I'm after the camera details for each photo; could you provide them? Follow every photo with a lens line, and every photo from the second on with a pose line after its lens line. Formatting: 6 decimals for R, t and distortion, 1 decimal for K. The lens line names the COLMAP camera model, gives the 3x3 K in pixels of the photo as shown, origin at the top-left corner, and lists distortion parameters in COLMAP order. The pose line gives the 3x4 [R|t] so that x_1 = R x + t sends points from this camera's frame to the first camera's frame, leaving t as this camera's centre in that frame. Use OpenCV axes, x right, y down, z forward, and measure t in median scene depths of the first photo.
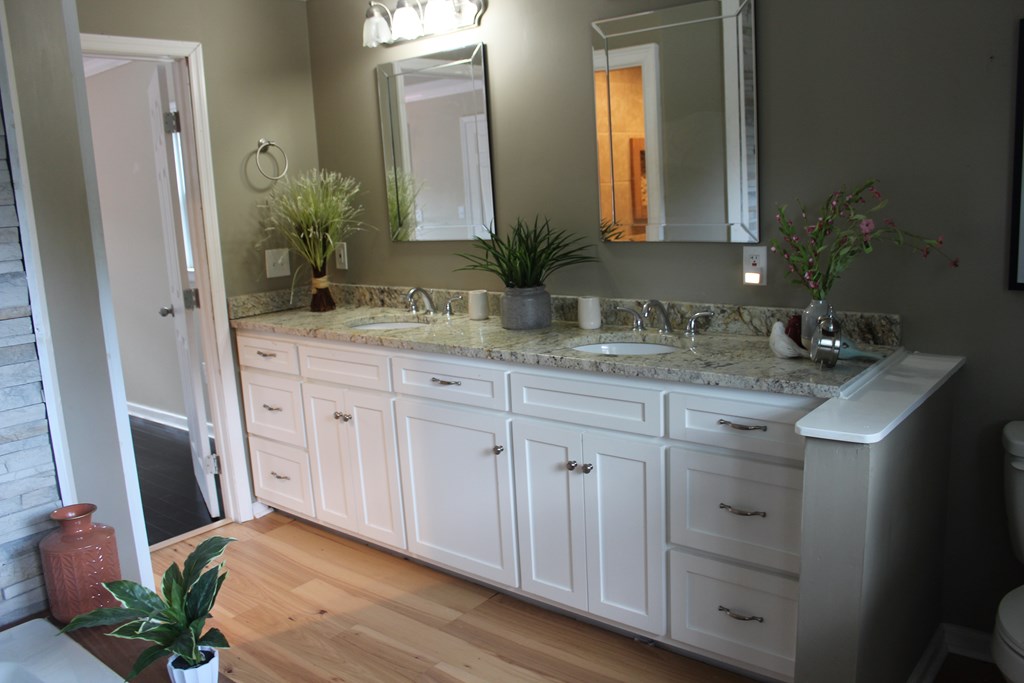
lens RADIAL K [[848.0, 0, 510.6], [0, 848.0, 341.5], [0, 0, 1]] dist [-0.165359, 0.148350]
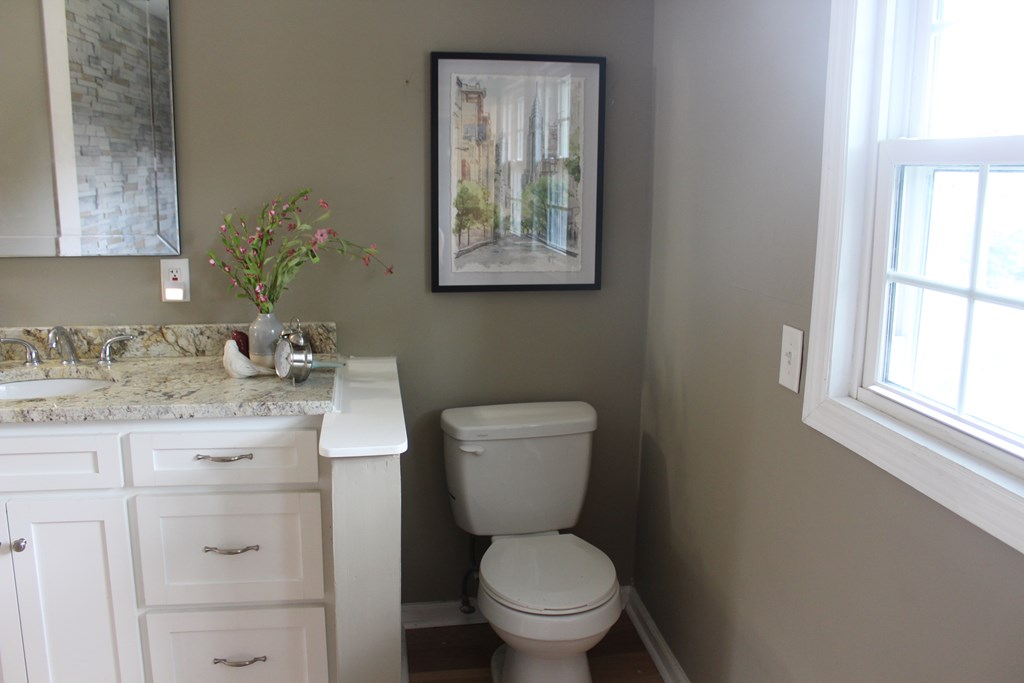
lens RADIAL K [[848.0, 0, 510.6], [0, 848.0, 341.5], [0, 0, 1]] dist [-0.165359, 0.148350]
pose [[0.656258, -0.087628, 0.749431, -0.171148], [0.091674, 0.995135, 0.036081, -0.026805], [-0.748947, 0.045025, 0.661099, 0.151697]]
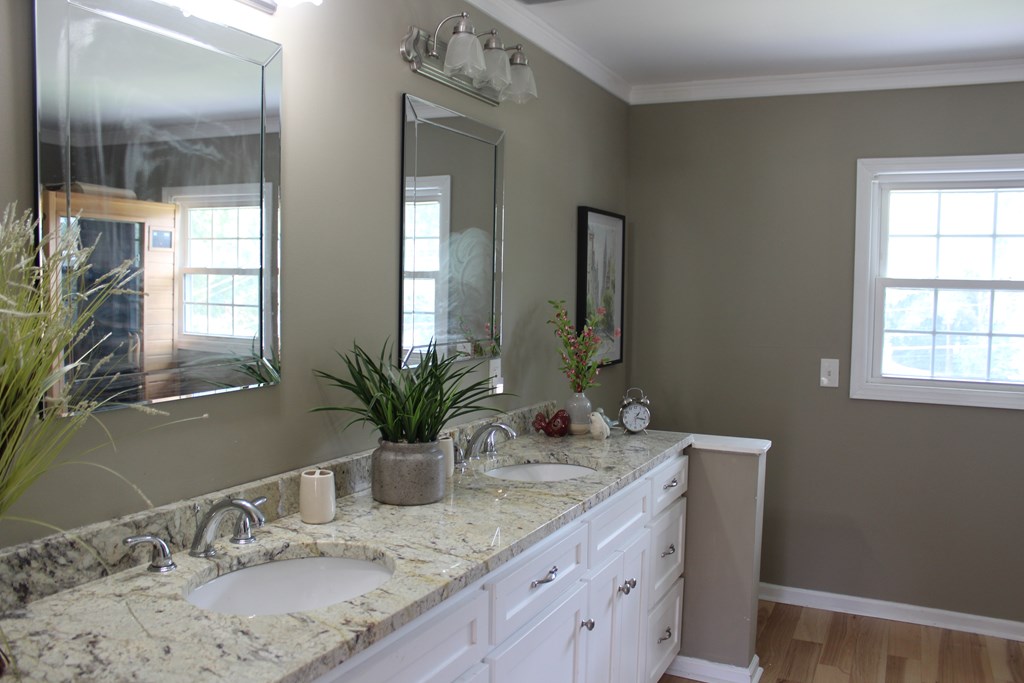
lens RADIAL K [[848.0, 0, 510.6], [0, 848.0, 341.5], [0, 0, 1]] dist [-0.165359, 0.148350]
pose [[-0.237338, -0.013102, 0.971339, -0.873912], [0.171804, 0.983581, 0.055246, -0.219942], [-0.956114, 0.179992, -0.231190, 1.399896]]
